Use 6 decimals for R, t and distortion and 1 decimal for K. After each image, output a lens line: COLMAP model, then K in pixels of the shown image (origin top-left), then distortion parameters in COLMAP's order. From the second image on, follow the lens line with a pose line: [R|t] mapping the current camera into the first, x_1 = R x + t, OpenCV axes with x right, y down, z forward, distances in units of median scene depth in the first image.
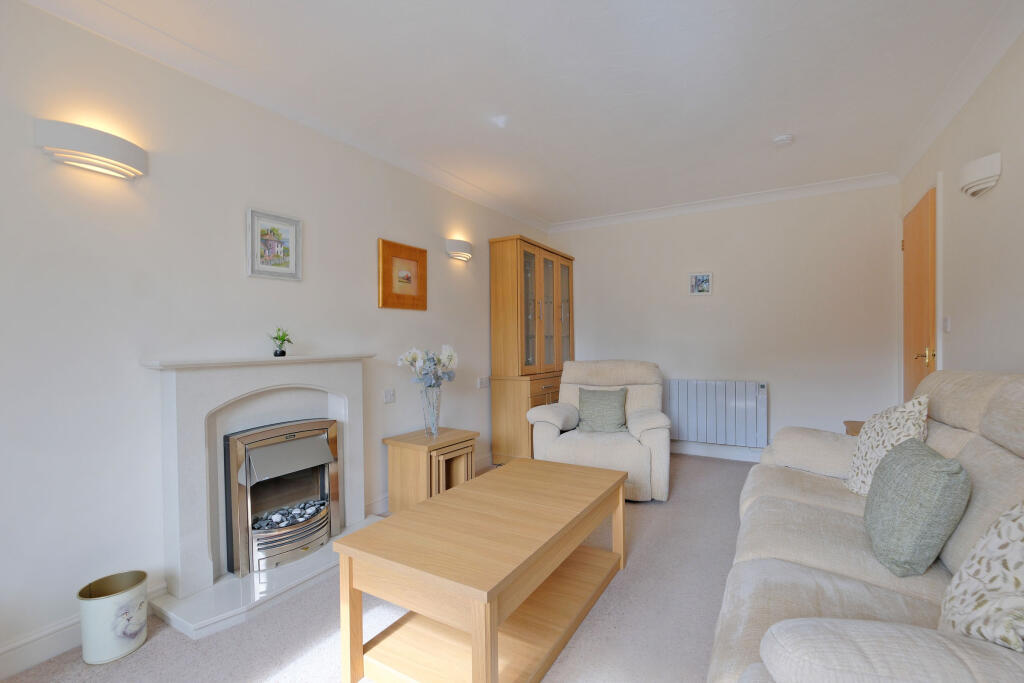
lens RADIAL K [[443.7, 0, 516.6], [0, 443.7, 350.1], [0, 0, 1]] dist [-0.000752, -0.000389]
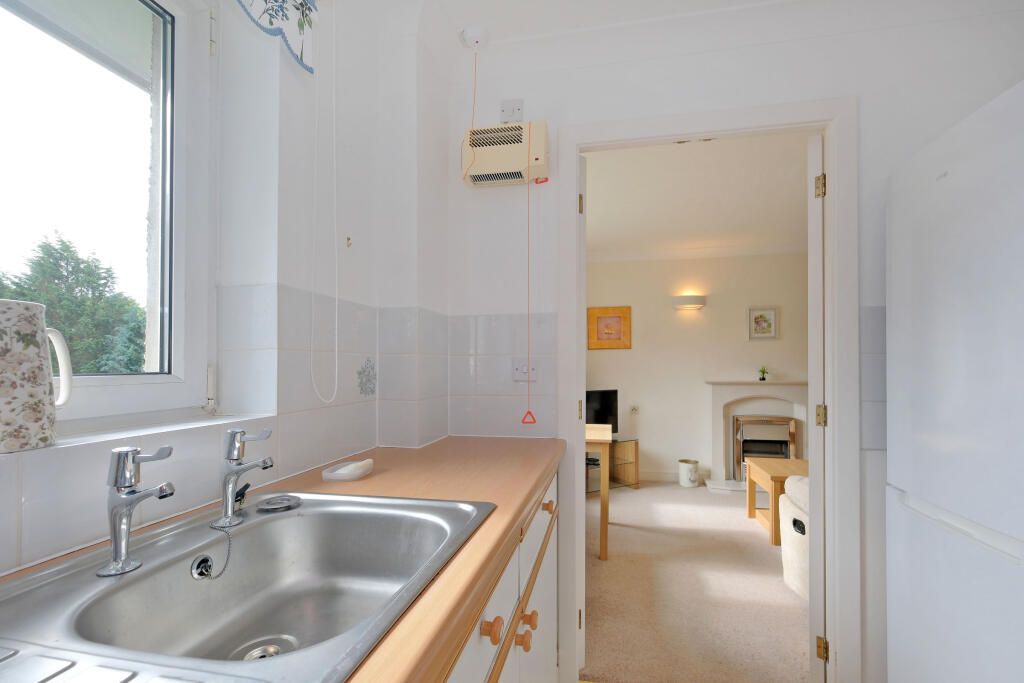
lens RADIAL K [[443.7, 0, 517.2], [0, 443.7, 366.4], [0, 0, 1]] dist [-0.000752, -0.000389]
pose [[0.308552, 0.014527, -0.951096, 0.984503], [-0.020833, 0.999747, 0.008512, -0.042126], [0.950979, 0.017188, 0.308777, -0.622906]]
